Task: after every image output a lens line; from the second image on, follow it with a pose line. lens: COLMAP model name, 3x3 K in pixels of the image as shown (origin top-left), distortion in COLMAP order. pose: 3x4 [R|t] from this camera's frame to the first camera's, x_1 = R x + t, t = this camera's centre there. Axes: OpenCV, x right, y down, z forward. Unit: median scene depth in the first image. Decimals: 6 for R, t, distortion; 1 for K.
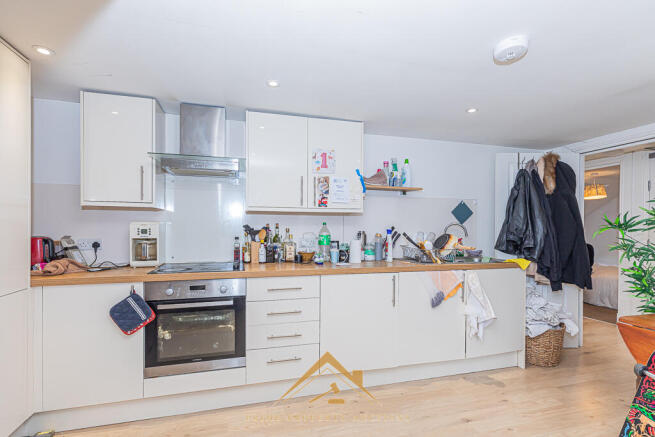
lens RADIAL K [[296.3, 0, 343.7], [0, 296.3, 228.8], [0, 0, 1]] dist [0.005320, 0.000170]
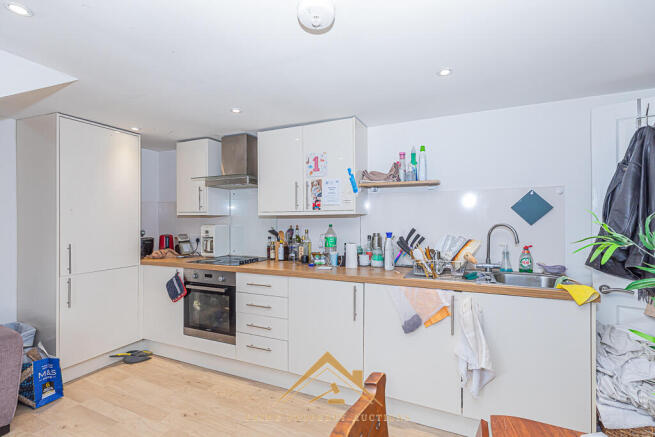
lens RADIAL K [[296.3, 0, 328.1], [0, 296.3, 221.9], [0, 0, 1]] dist [0.005320, 0.000170]
pose [[0.779889, -0.007017, -0.625878, 0.602312], [0.003286, 0.999969, -0.007117, -0.024613], [0.625909, 0.003493, 0.779888, 0.234604]]
